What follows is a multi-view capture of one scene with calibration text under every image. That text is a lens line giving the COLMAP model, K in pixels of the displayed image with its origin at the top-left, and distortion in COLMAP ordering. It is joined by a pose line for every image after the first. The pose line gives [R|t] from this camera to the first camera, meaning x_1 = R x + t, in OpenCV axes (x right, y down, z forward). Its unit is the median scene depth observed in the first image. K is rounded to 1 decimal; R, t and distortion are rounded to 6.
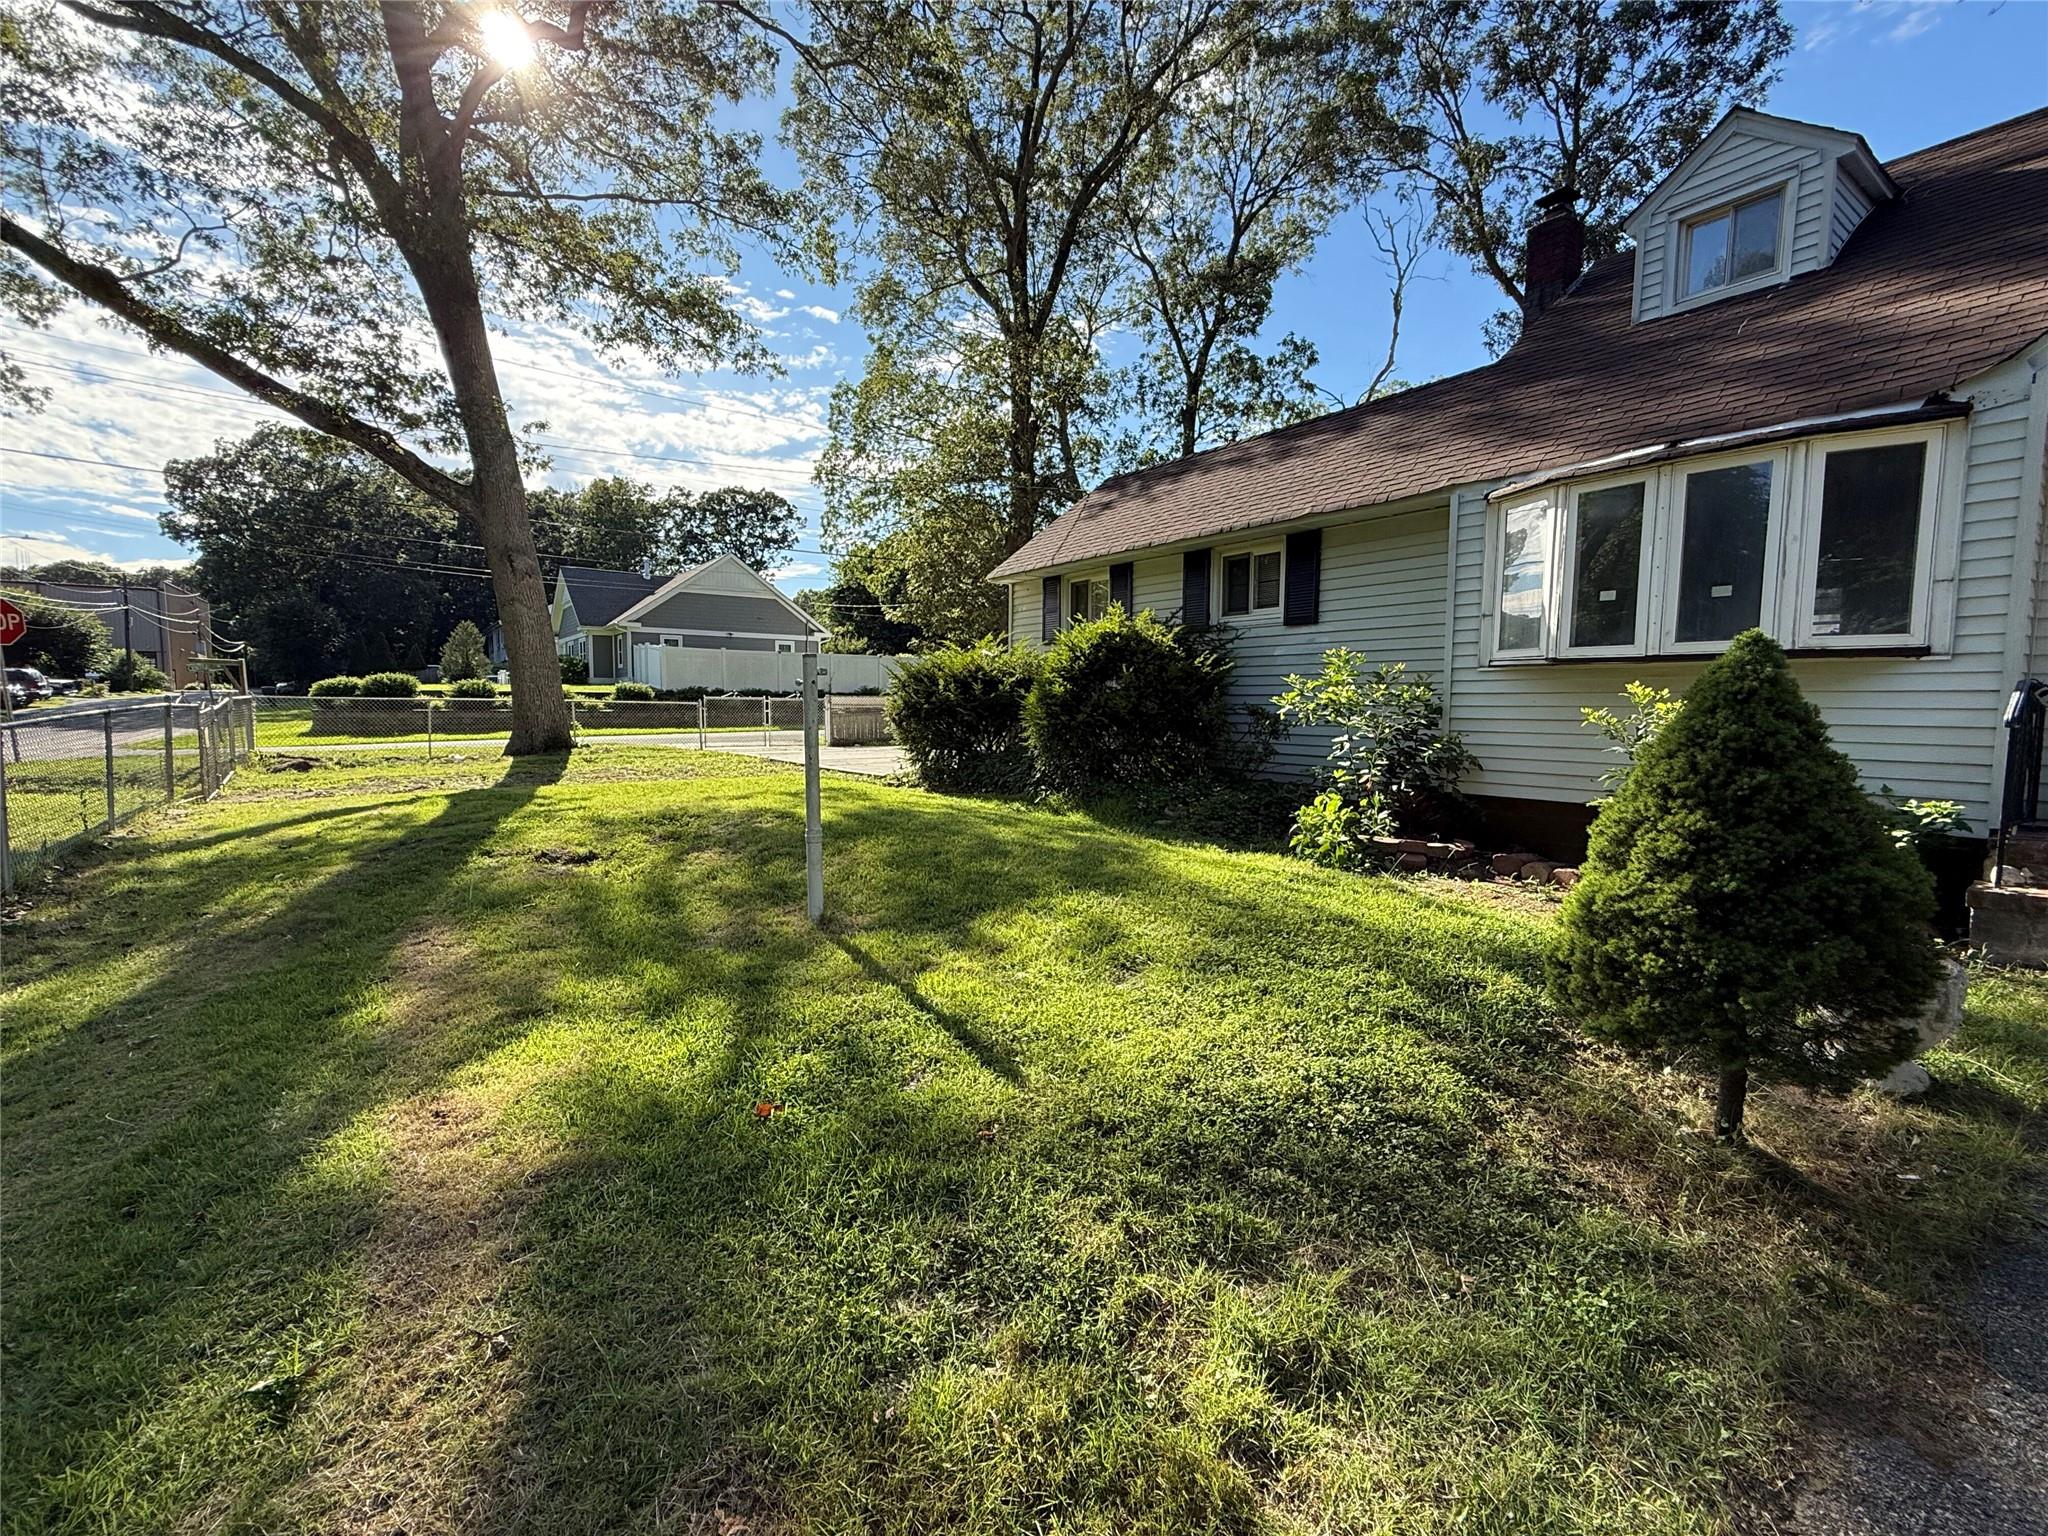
lens RADIAL K [[897.6, 0, 1024.0], [0, 897.6, 768.0], [0, 0, 1]] dist [-0.001144, 0.000086]
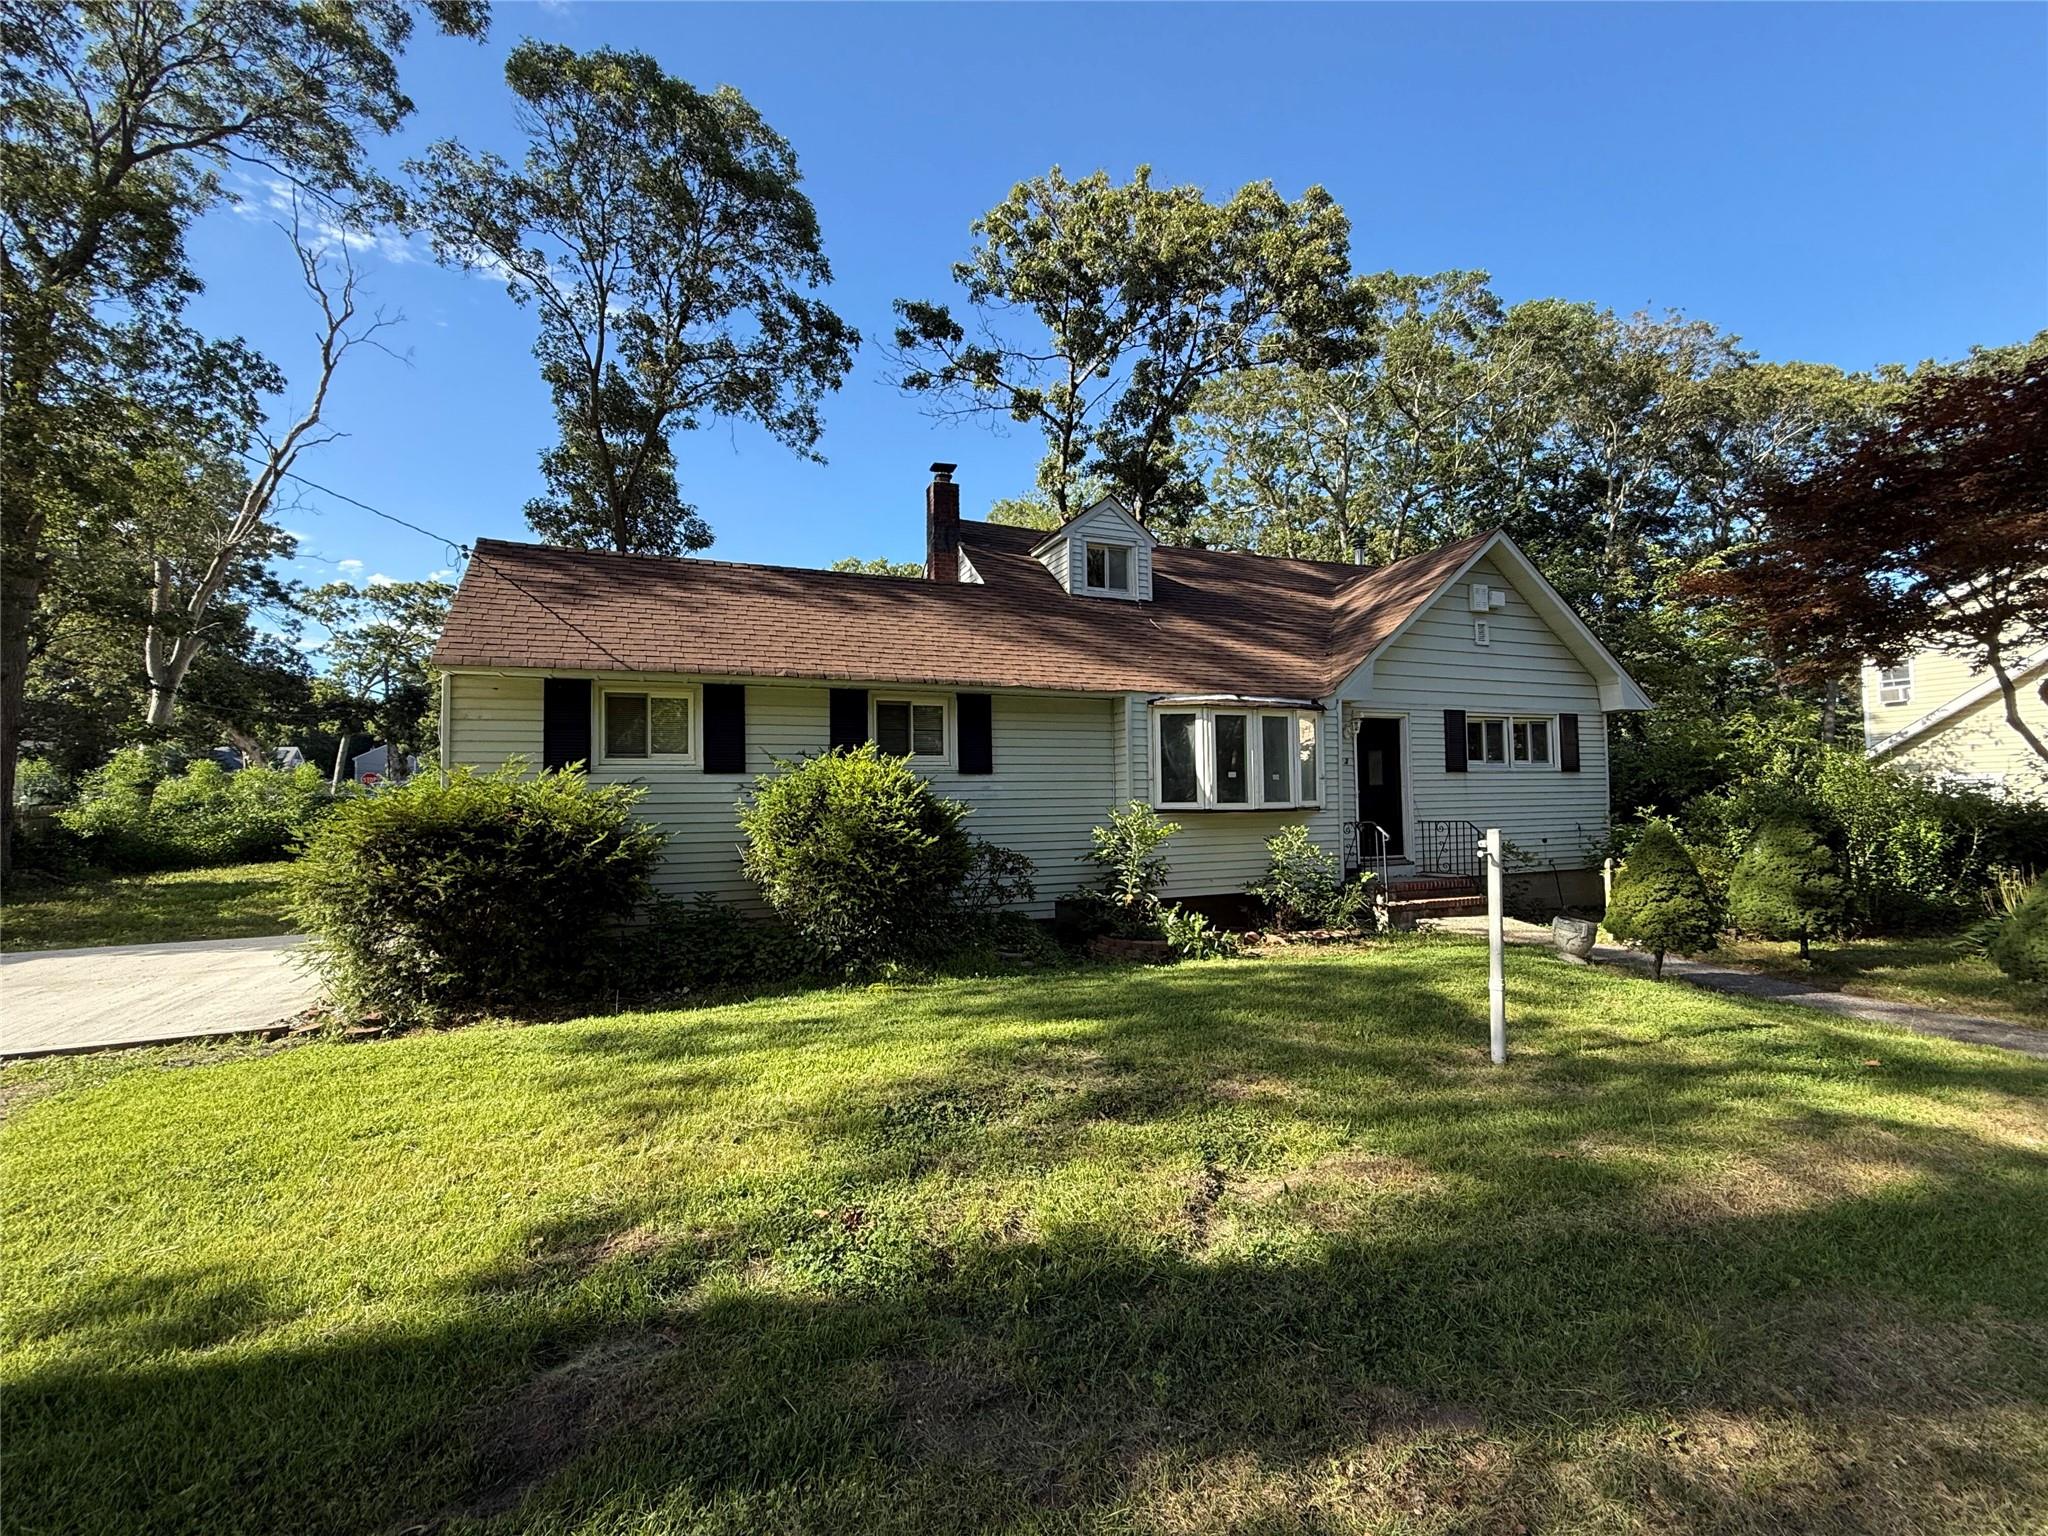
lens RADIAL K [[868.9, 0, 1027.1], [0, 868.9, 798.7], [0, 0, 1]] dist [-0.000233, 0.000031]
pose [[0.250907, -0.004237, 0.968002, -0.789448], [0.083960, 0.996317, -0.017402, -0.104889], [-0.964363, 0.085640, 0.250339, 0.678718]]
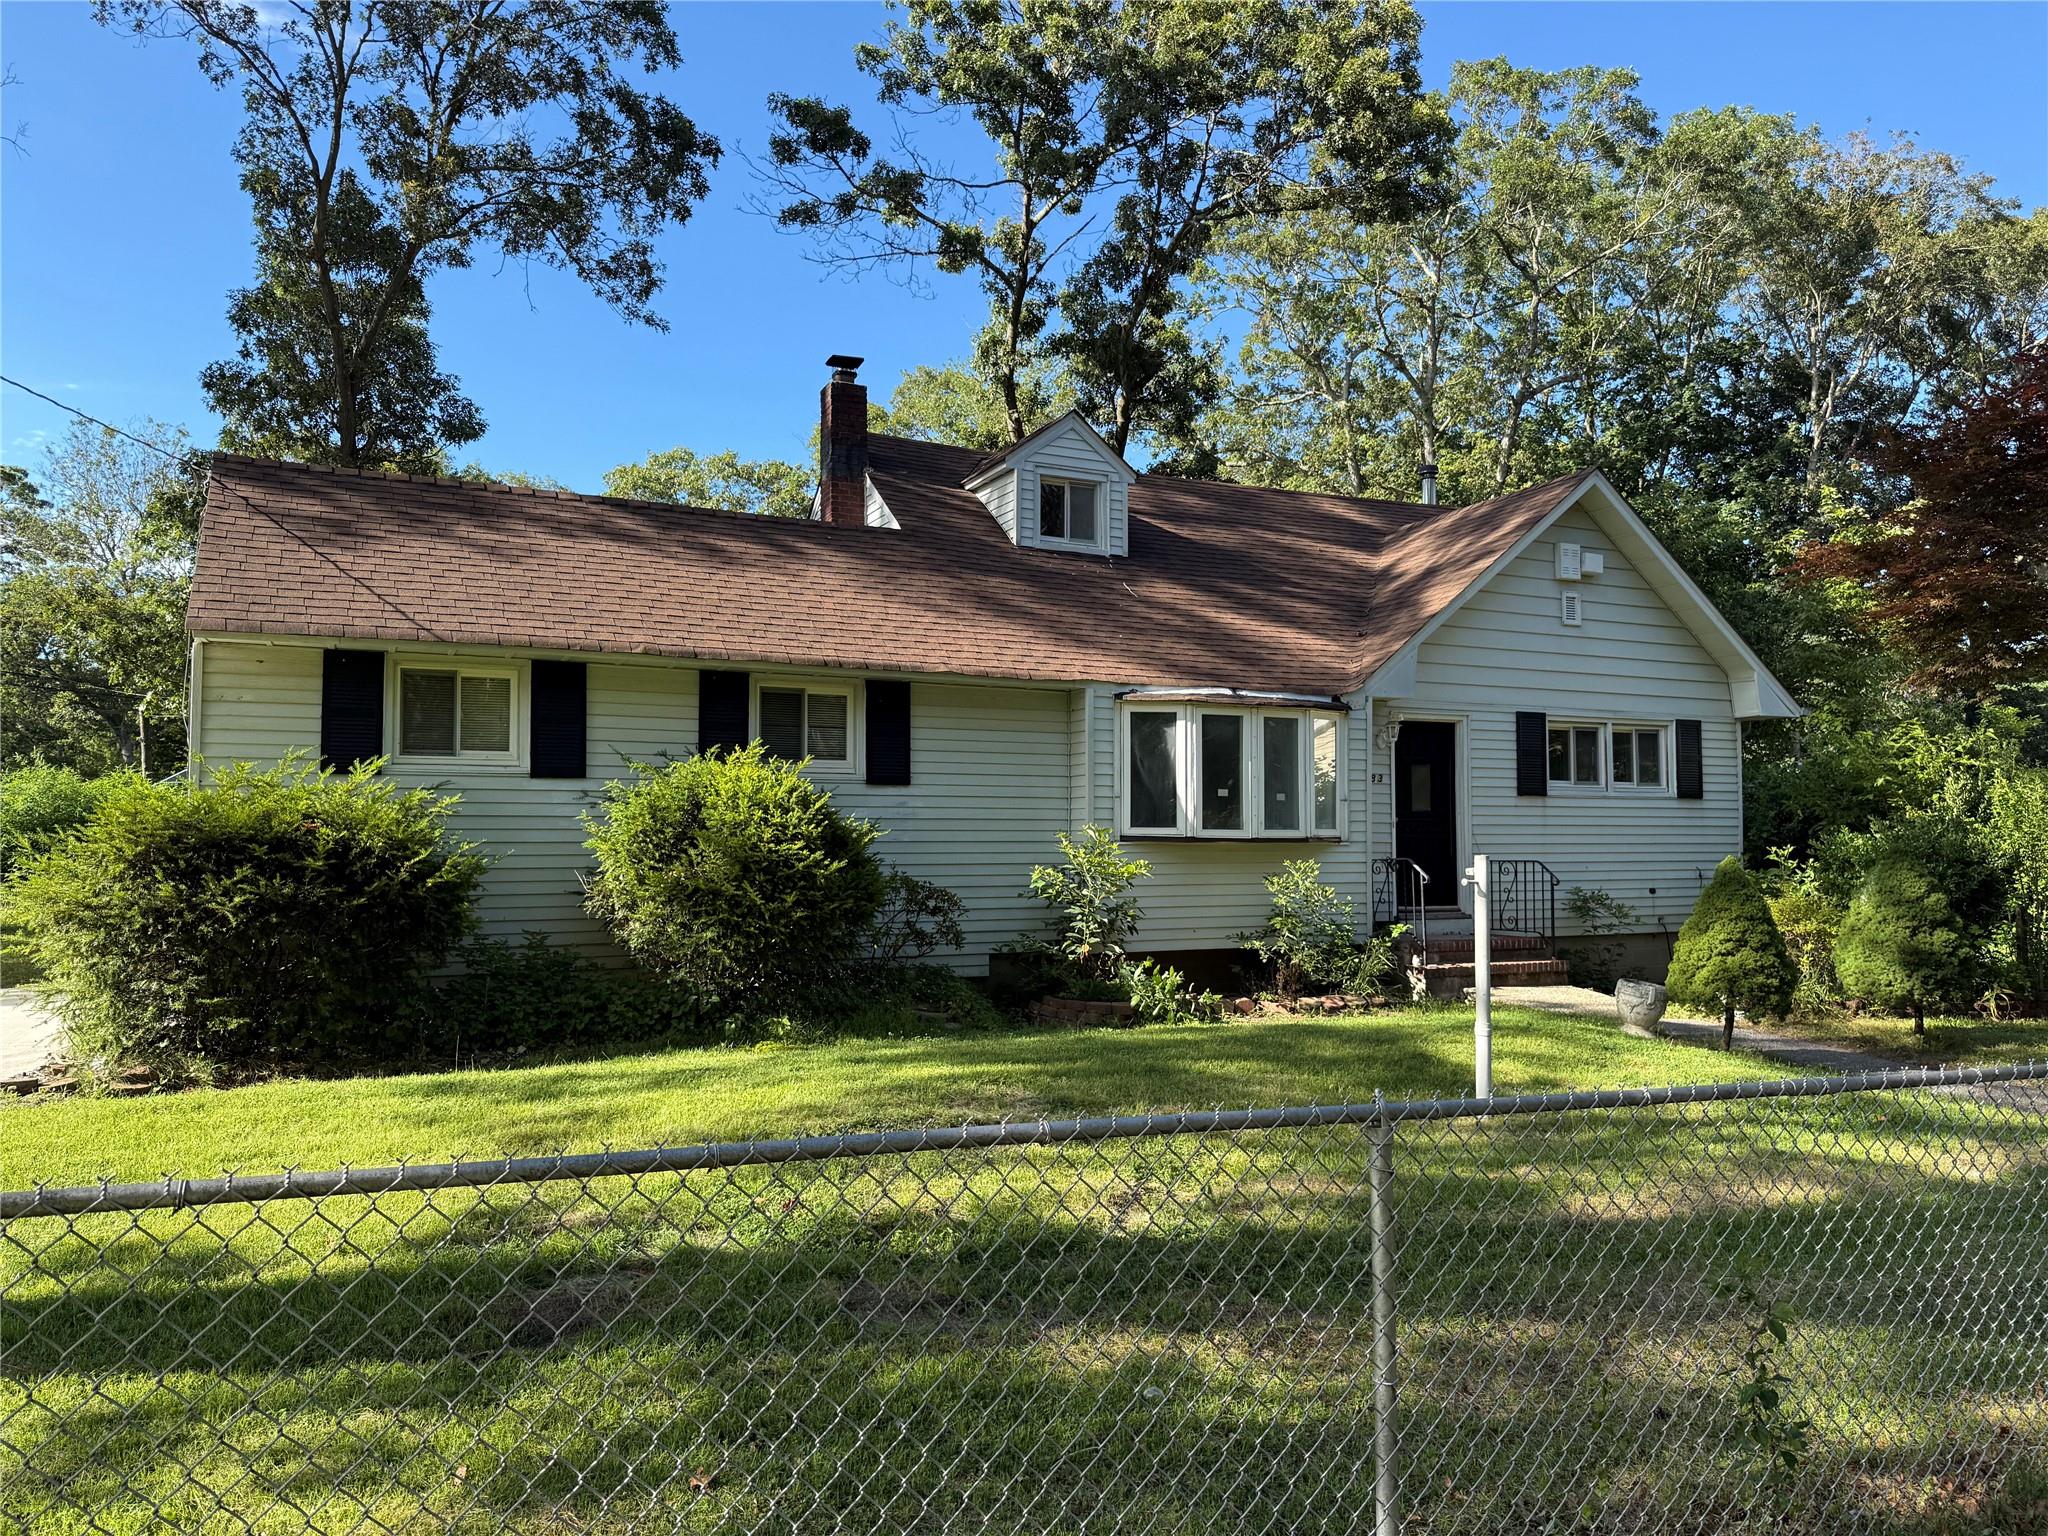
lens RADIAL K [[1465.4, 0, 1023.2], [0, 1465.4, 778.5], [0, 0, 1]] dist [-0.009615, -0.009926]
pose [[0.198632, 0.036954, 0.979377, -1.121874], [0.067814, 0.996376, -0.051350, -0.084293], [-0.977725, 0.076616, 0.195406, 0.604671]]
